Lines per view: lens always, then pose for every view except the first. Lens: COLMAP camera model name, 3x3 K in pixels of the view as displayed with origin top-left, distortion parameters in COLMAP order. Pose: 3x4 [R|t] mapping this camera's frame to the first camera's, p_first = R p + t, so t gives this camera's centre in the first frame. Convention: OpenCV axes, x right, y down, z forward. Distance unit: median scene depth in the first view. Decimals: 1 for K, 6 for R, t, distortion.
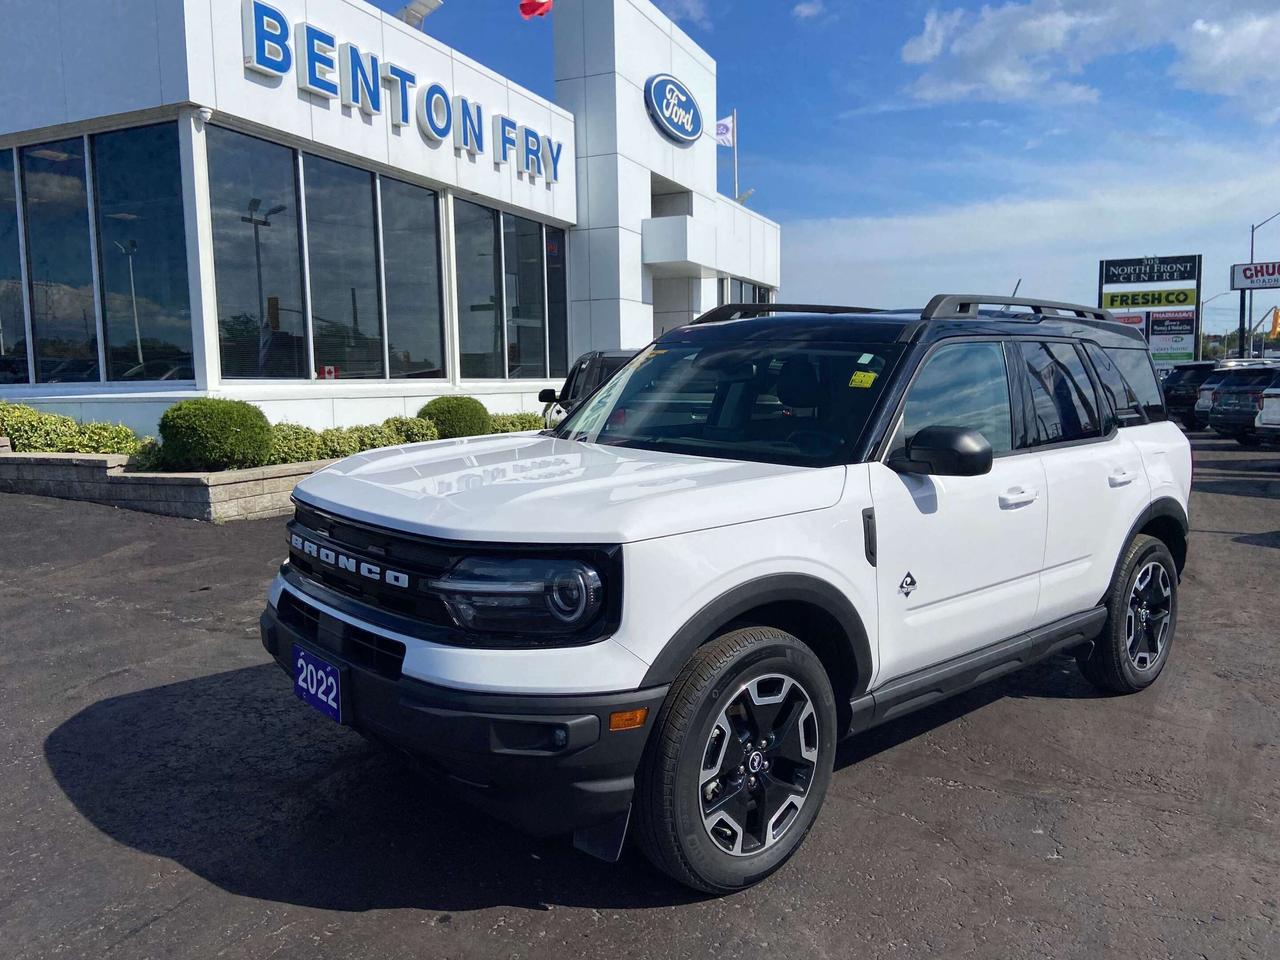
lens RADIAL K [[947.0, 0, 622.3], [0, 947.0, 476.8], [0, 0, 1]] dist [0.243985, -0.354456]
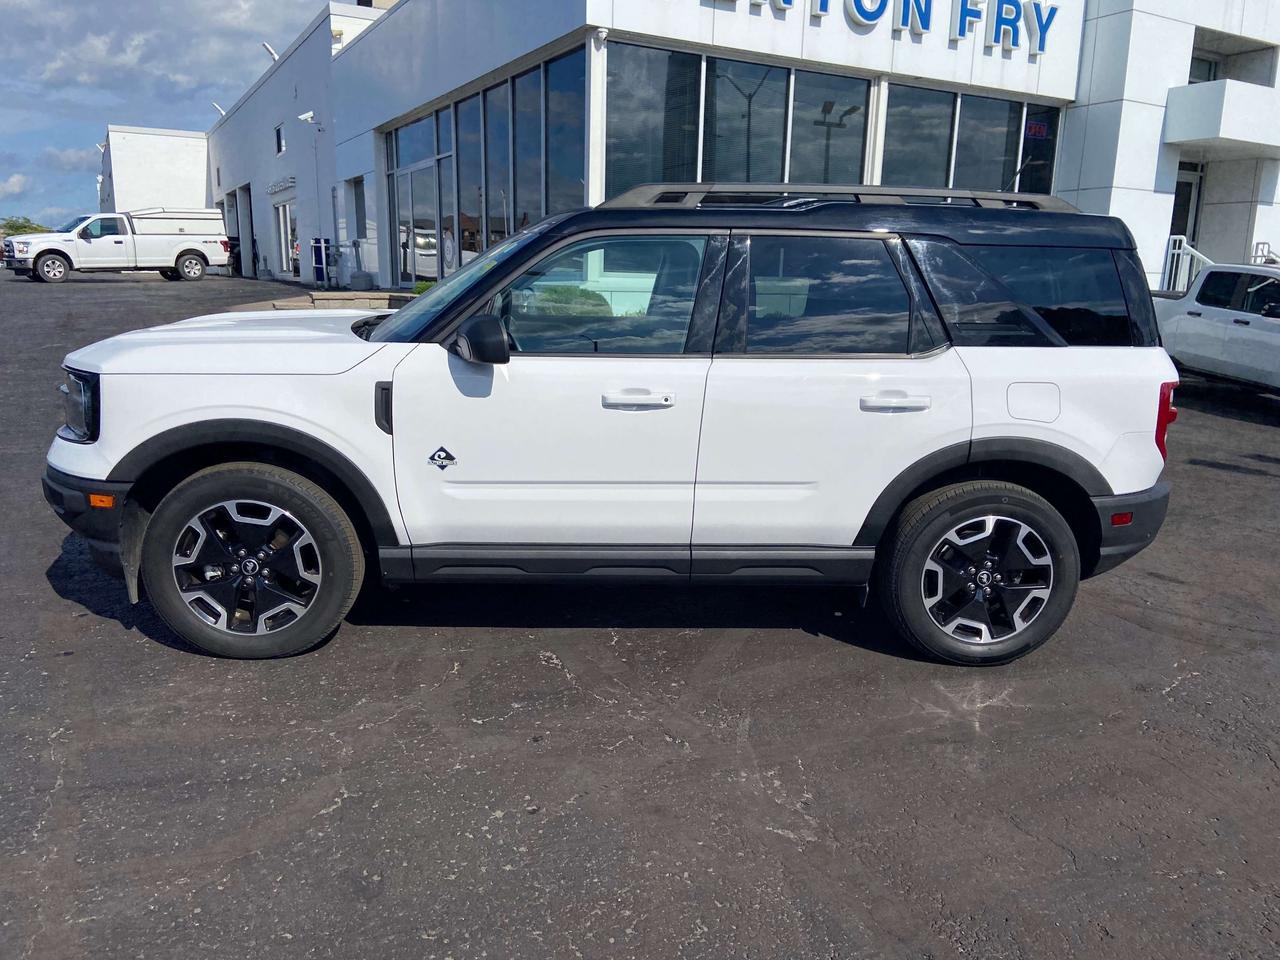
lens RADIAL K [[966.5, 0, 635.5], [0, 966.5, 495.6], [0, 0, 1]] dist [0.103382, -0.123295]
pose [[0.797187, 0.164481, -0.580895, 0.266743], [-0.098383, 0.984703, 0.143805, -0.006247], [0.595663, -0.057490, 0.801175, 0.060019]]
